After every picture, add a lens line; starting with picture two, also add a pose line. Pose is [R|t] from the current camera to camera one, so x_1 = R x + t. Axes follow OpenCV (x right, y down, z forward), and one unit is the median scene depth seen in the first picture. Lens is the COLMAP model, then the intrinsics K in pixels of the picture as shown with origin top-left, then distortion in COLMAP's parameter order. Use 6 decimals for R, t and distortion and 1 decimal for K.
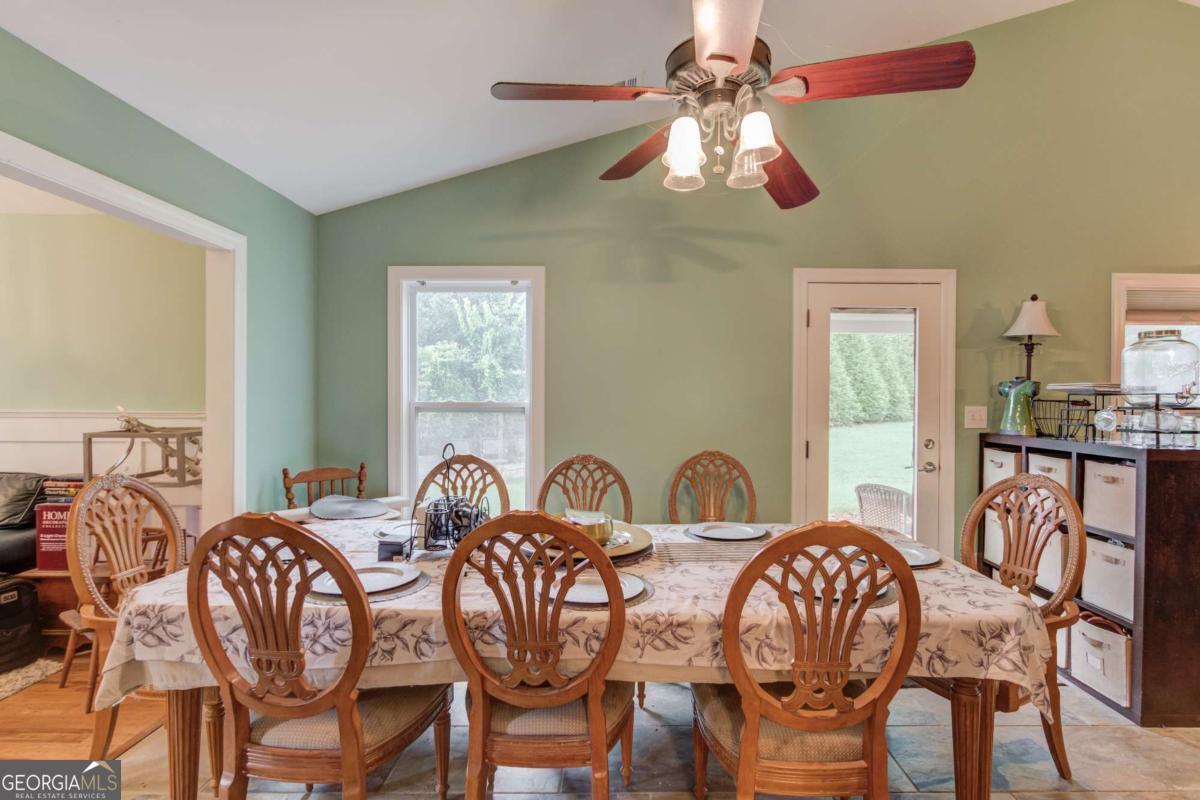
lens RADIAL K [[583.0, 0, 600.6], [0, 583.0, 402.0], [0, 0, 1]] dist [-0.014529, 0.009866]
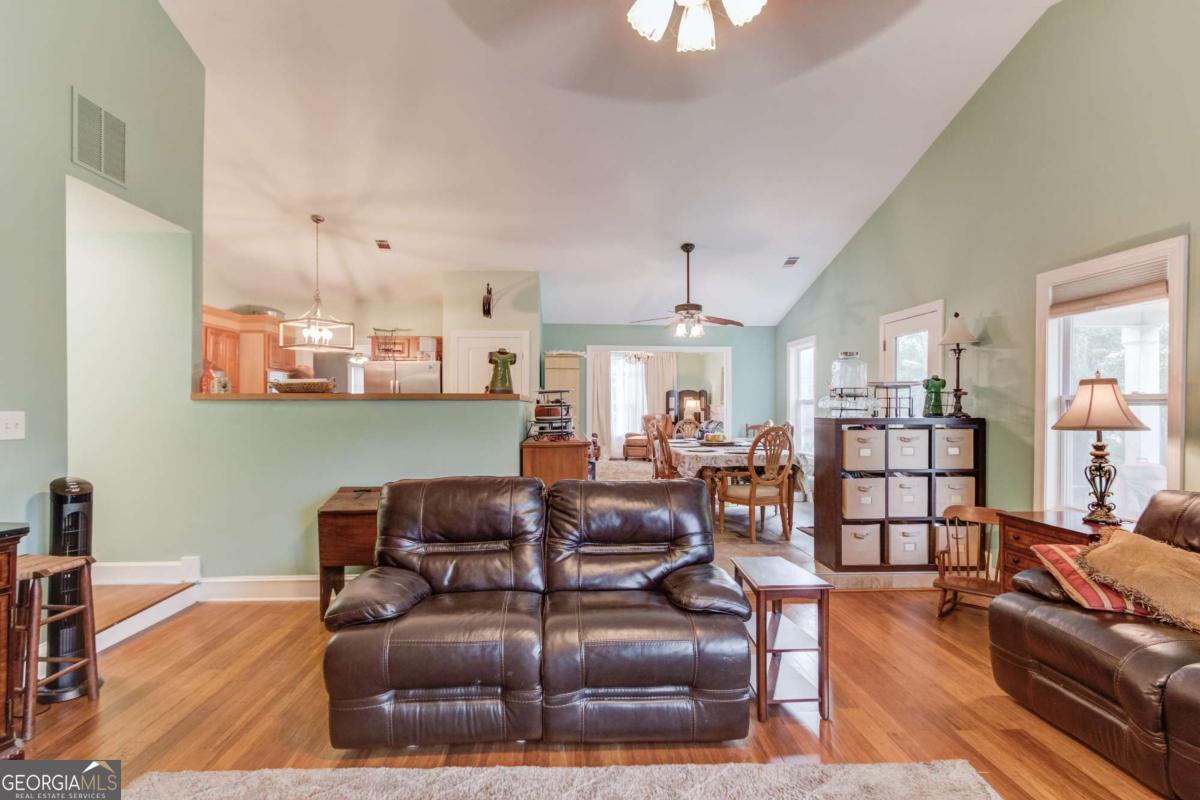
lens RADIAL K [[583.0, 0, 598.9], [0, 583.0, 405.3], [0, 0, 1]] dist [-0.014529, 0.009866]
pose [[0.061658, -0.004815, -0.998086, 1.949908], [-0.003476, 0.999981, -0.005039, 0.036990], [0.998091, 0.003780, 0.061640, 0.091798]]
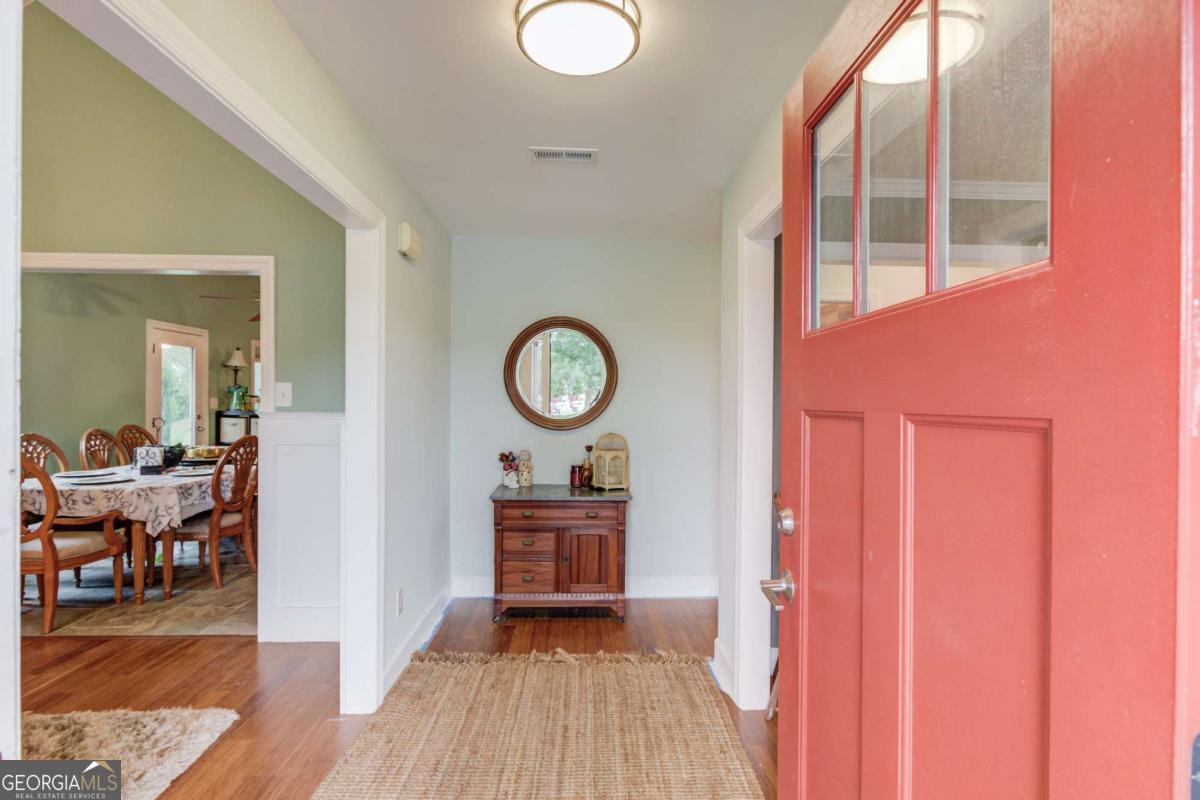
lens RADIAL K [[583.0, 0, 600.8], [0, 583.0, 400.2], [0, 0, 1]] dist [-0.014529, 0.009866]
pose [[-0.028817, -0.007878, 0.999554, -1.438120], [0.002202, 0.999966, 0.007945, 0.001413], [-0.999582, 0.002430, -0.028799, -0.304334]]
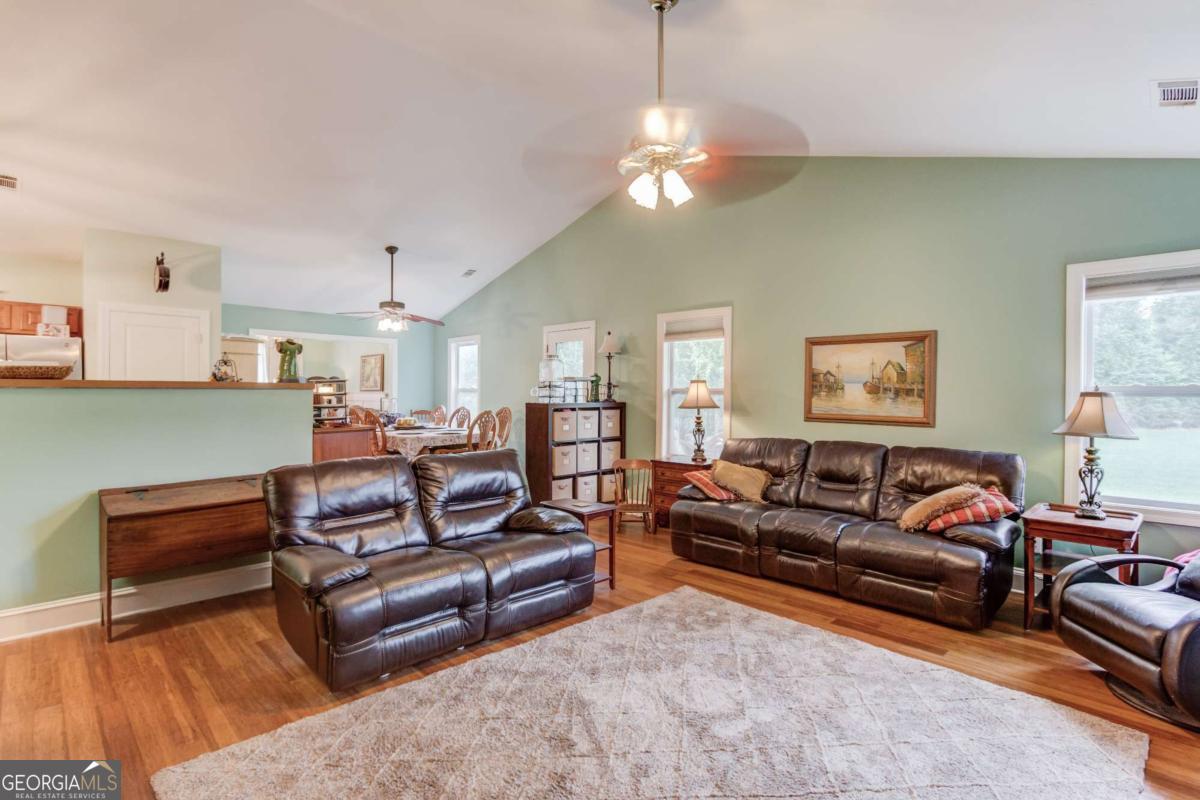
lens RADIAL K [[583.0, 0, 587.5], [0, 583.0, 395.7], [0, 0, 1]] dist [-0.014529, 0.009866]
pose [[0.696567, 0.001302, -0.717491, 2.047613], [-0.001805, 0.999998, 0.000062, 0.033257], [0.717490, 0.001252, 0.696568, -0.429325]]
